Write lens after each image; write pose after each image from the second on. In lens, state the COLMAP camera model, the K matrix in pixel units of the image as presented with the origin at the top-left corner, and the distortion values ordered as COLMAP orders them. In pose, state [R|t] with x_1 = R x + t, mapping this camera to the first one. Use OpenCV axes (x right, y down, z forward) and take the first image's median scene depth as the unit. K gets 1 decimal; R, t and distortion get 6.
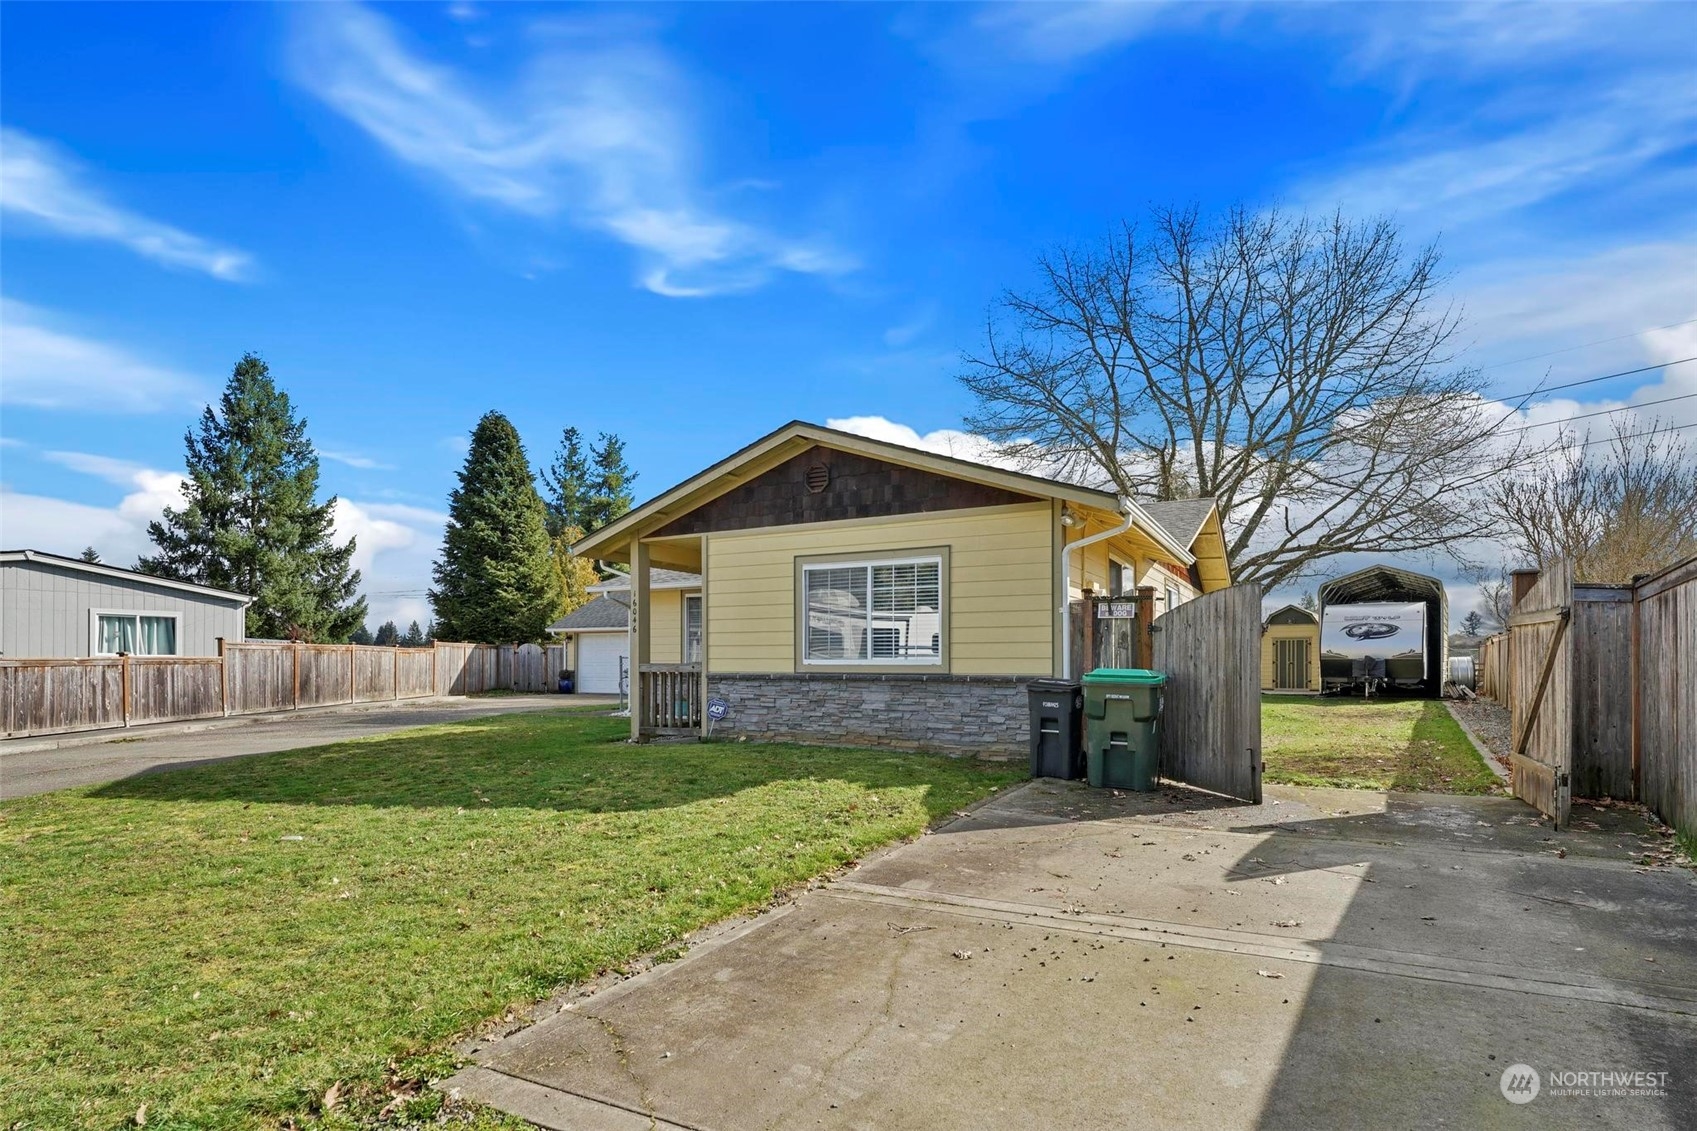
lens RADIAL K [[838.1, 0, 851.8], [0, 838.1, 642.1], [0, 0, 1]] dist [0.000697, 0.000062]
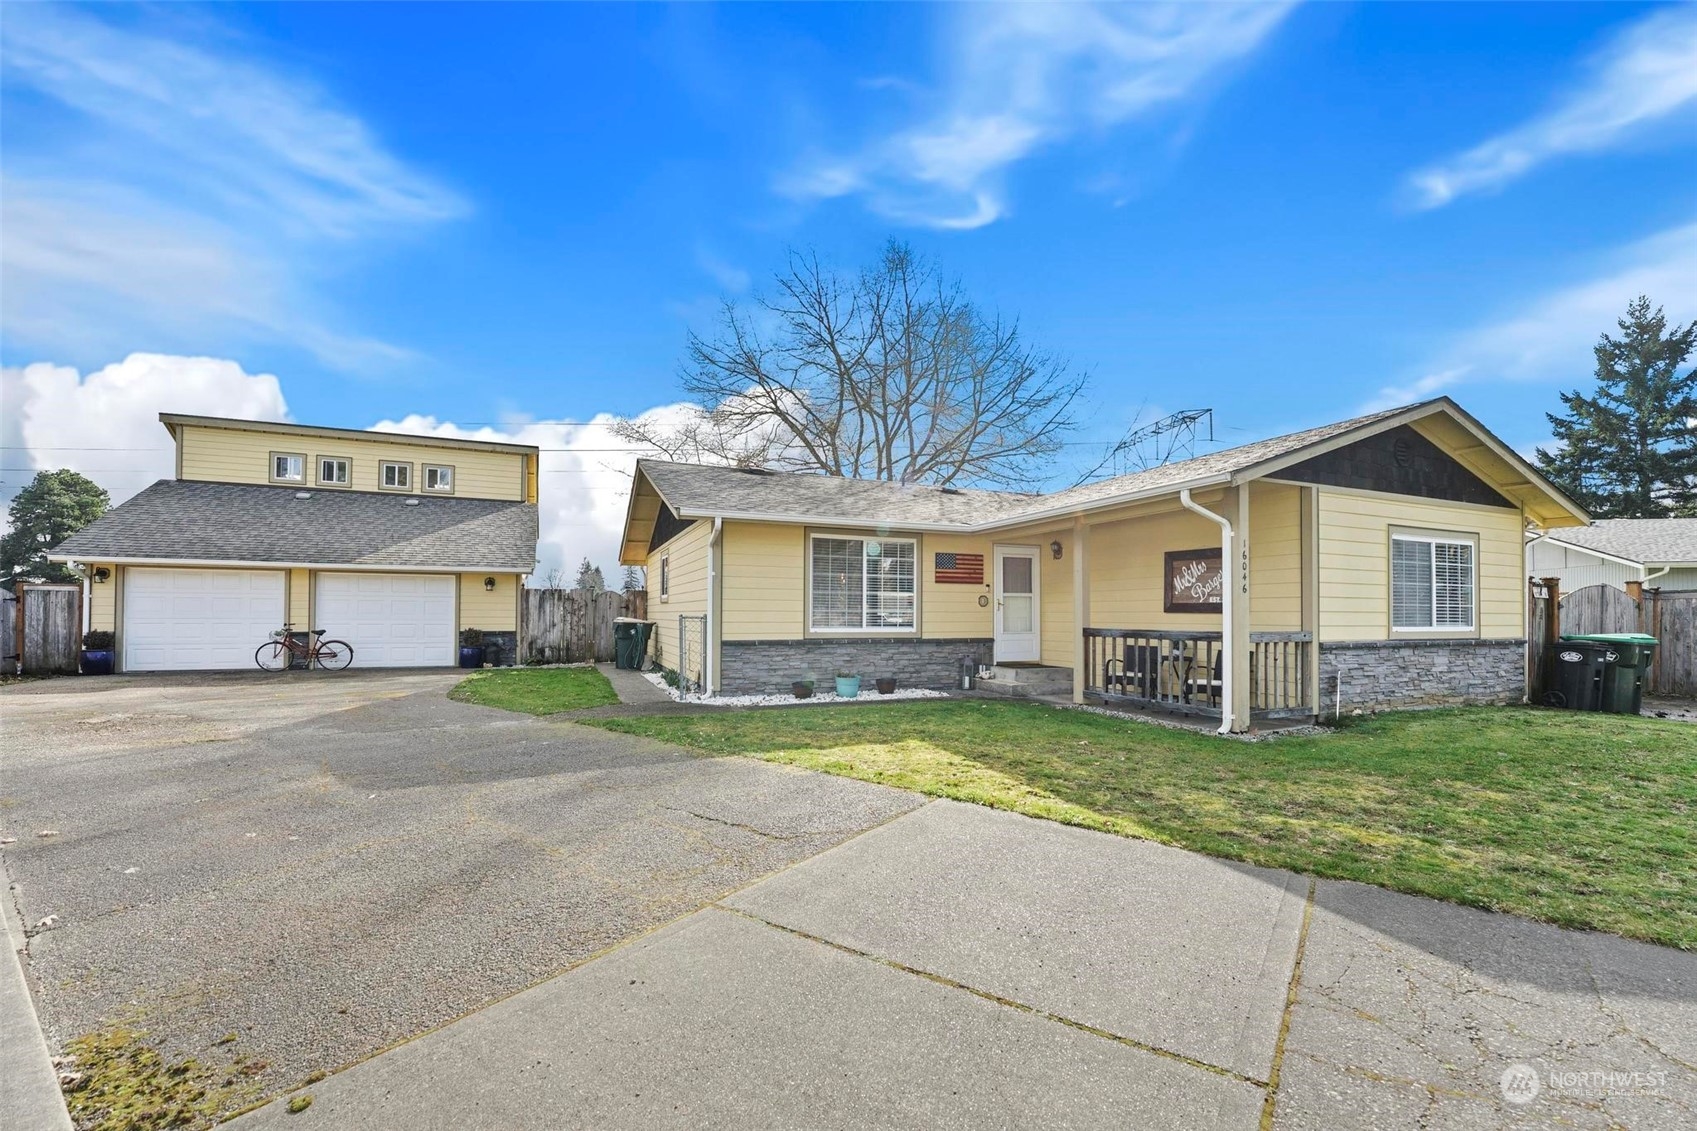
lens RADIAL K [[699.8, 0, 849.2], [0, 699.8, 597.8], [0, 0, 1]] dist [-0.028696, 0.000105]
pose [[0.630334, 0.022183, 0.776007, -1.107954], [-0.024566, 0.999661, -0.008621, 0.008694], [-0.775935, -0.013629, 0.630666, 0.975413]]
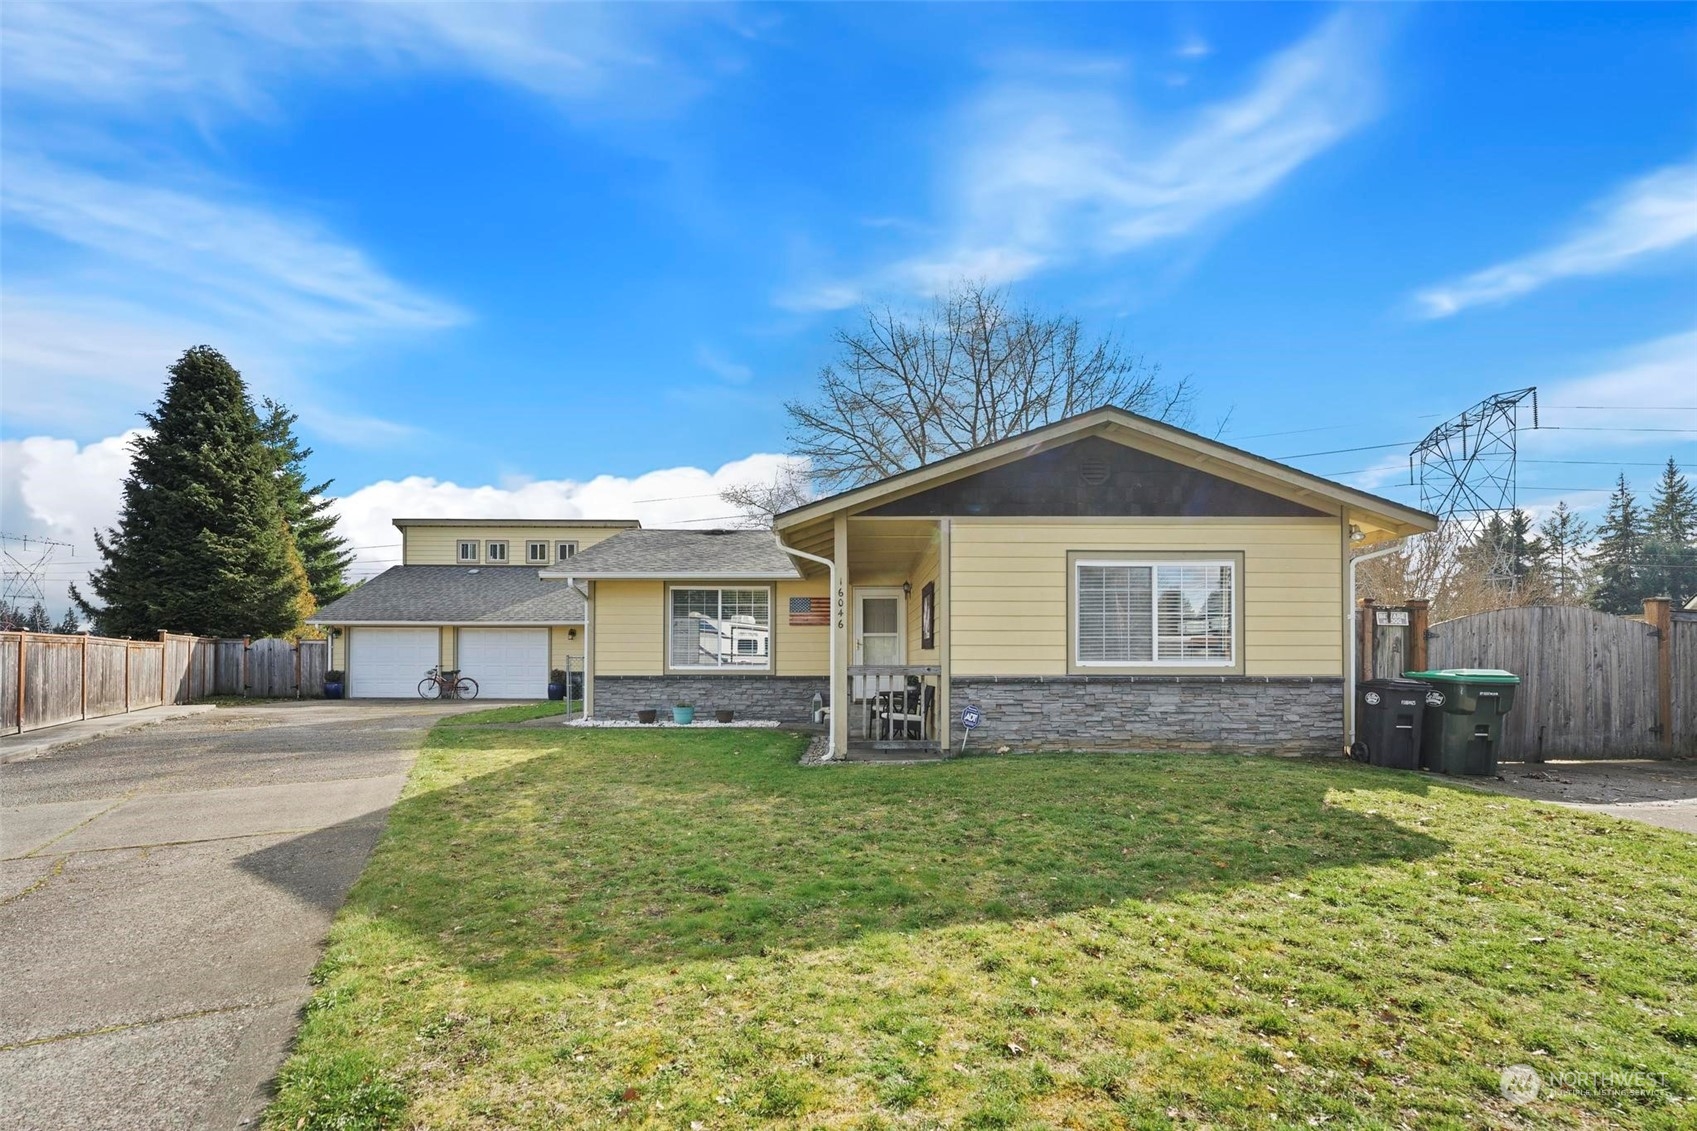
lens RADIAL K [[715.1, 0, 844.5], [0, 715.1, 641.7], [0, 0, 1]] dist [-0.025539, -0.000029]
pose [[0.883193, 0.013244, 0.468823, -0.654000], [-0.012233, 0.999912, -0.005203, 0.006289], [-0.468850, -0.001140, 0.883277, 0.412304]]
